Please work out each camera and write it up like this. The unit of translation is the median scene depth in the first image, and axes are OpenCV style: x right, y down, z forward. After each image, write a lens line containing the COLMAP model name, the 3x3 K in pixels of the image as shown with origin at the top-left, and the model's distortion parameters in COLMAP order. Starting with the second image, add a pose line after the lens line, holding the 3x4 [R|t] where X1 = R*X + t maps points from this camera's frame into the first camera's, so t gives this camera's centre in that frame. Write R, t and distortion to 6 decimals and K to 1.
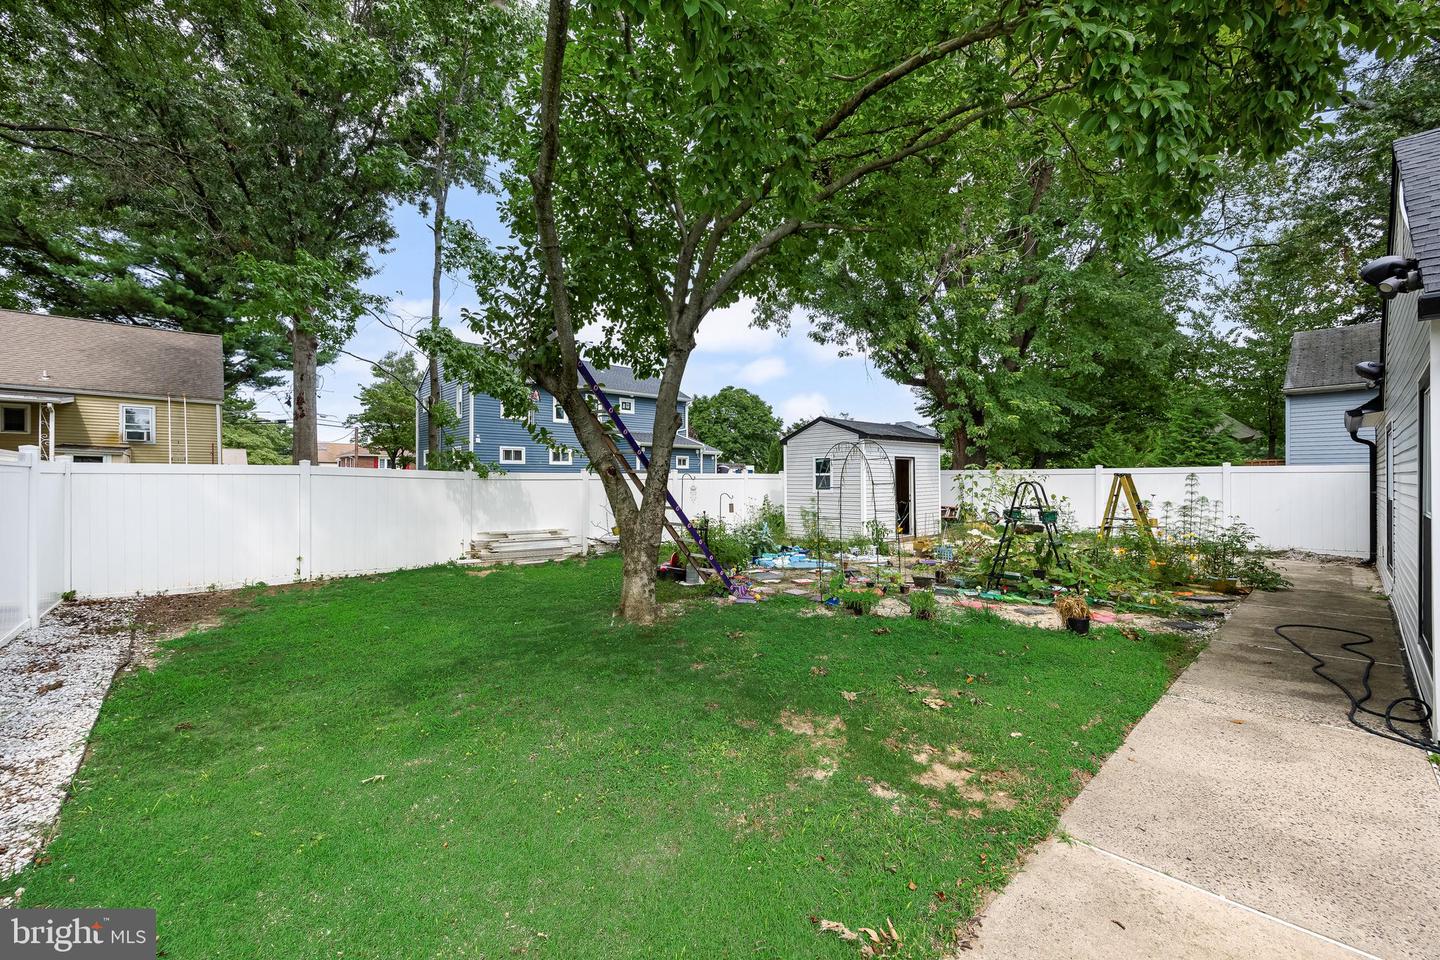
lens RADIAL K [[571.6, 0, 720.0], [0, 571.6, 480.0], [0, 0, 1]] dist [-0.000042, 0.000022]
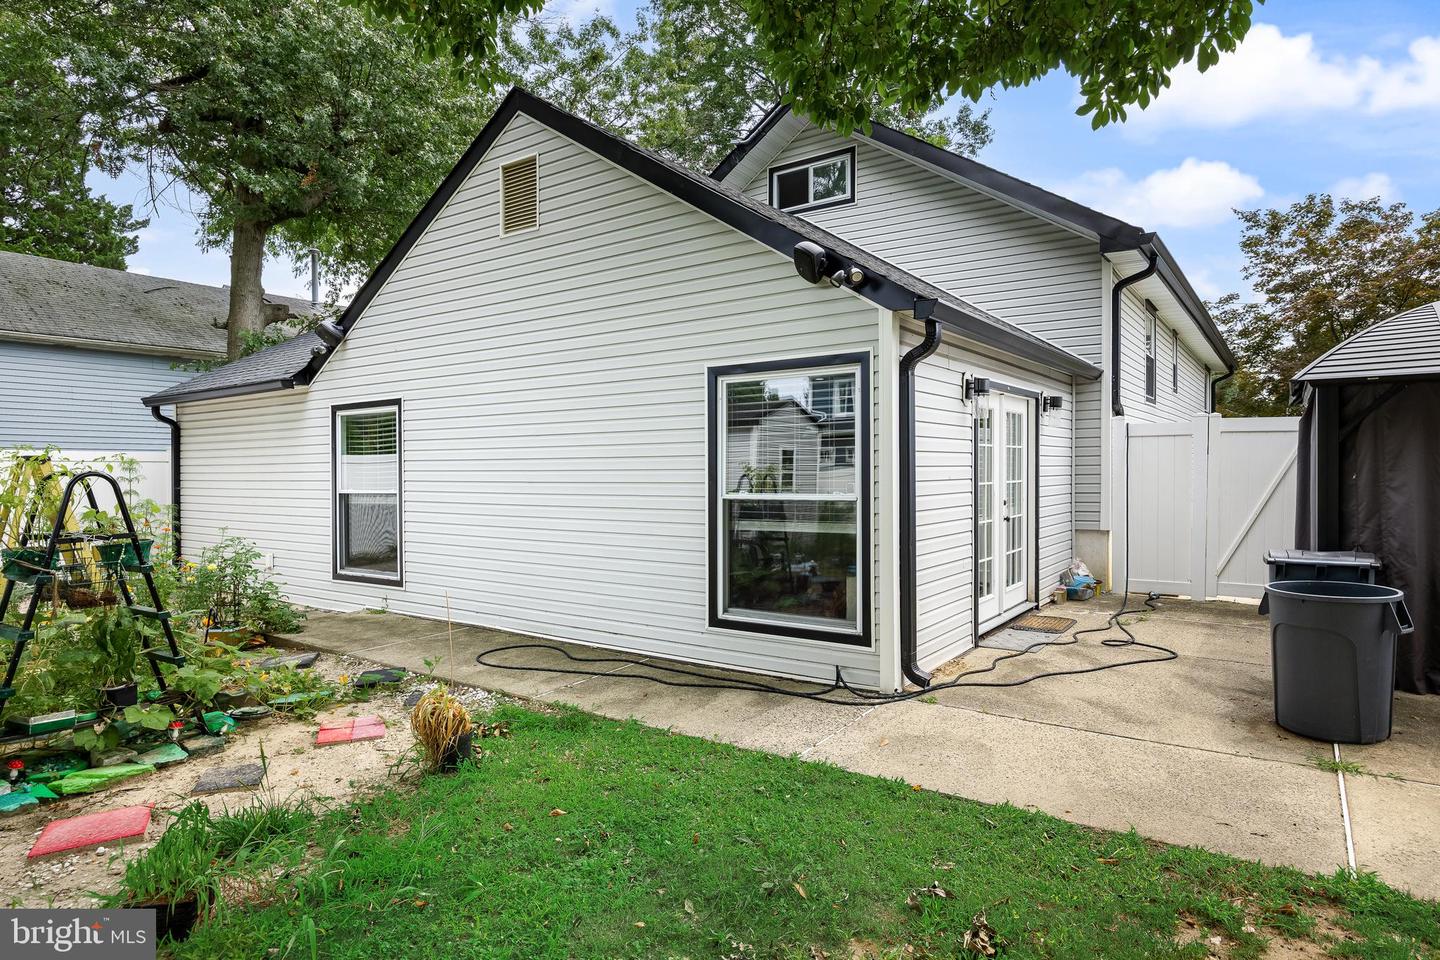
lens RADIAL K [[814.4, 0, 720.0], [0, 814.4, 480.0], [0, 0, 1]] dist [-0.015102, -0.000965]
pose [[-0.226345, -0.007068, 0.974021, -0.244179], [0.007518, 0.999931, 0.009004, 0.013859], [-0.974018, 0.009361, -0.226277, 1.603503]]
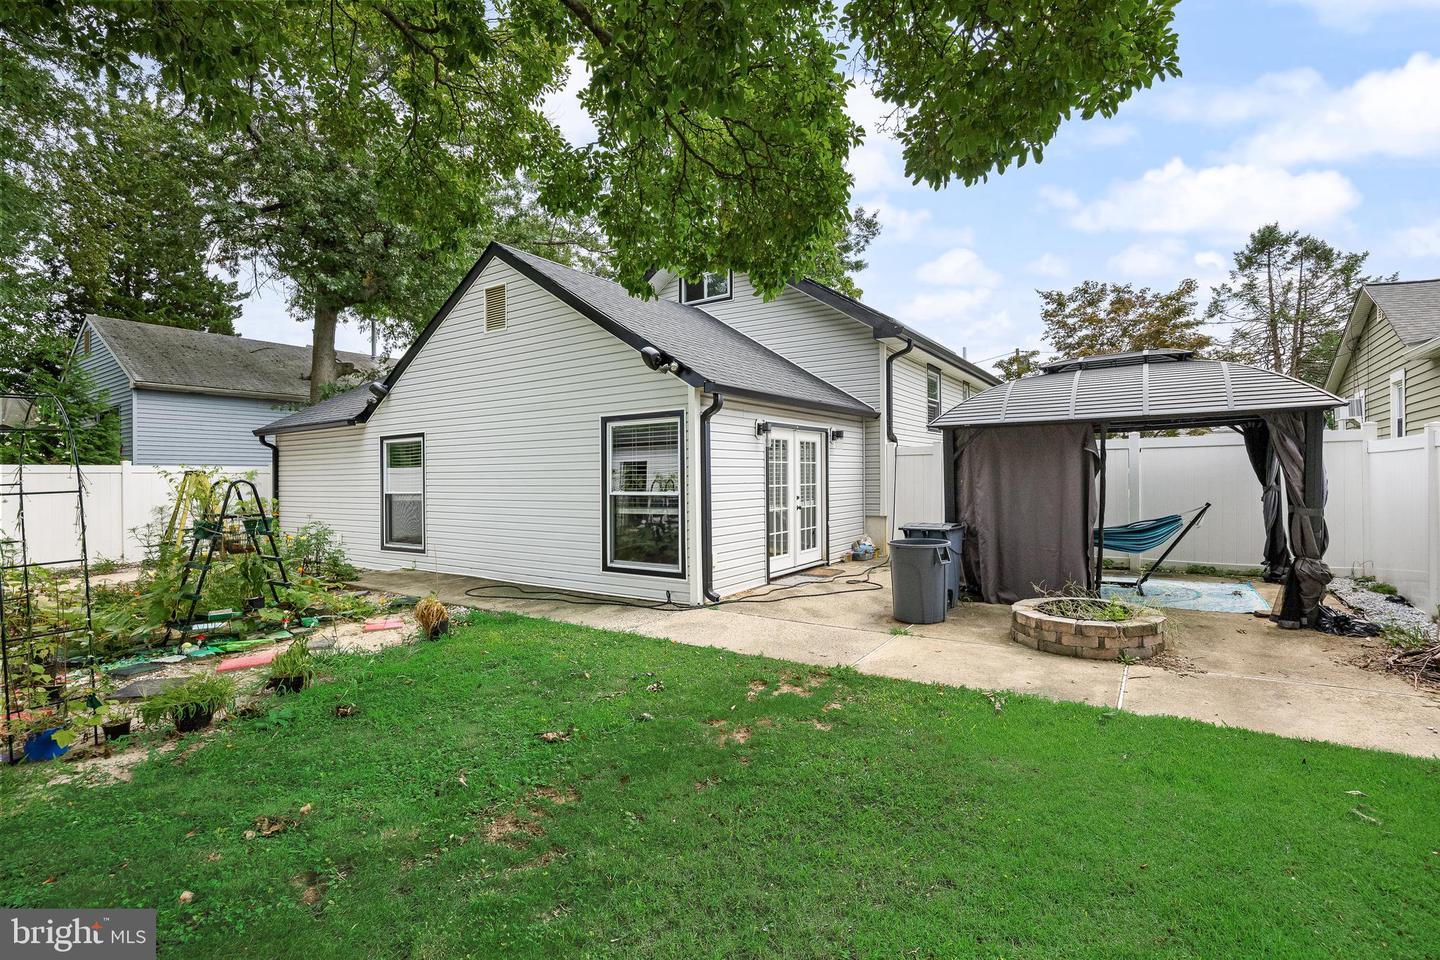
lens RADIAL K [[662.2, 0, 720.0], [0, 662.2, 480.0], [0, 0, 1]] dist [-0.017188, 0.000572]
pose [[-0.240882, 0.002282, 0.970552, -0.969288], [0.010369, 0.999946, 0.000222, 0.019266], [-0.970499, 0.010117, -0.240892, 1.388952]]
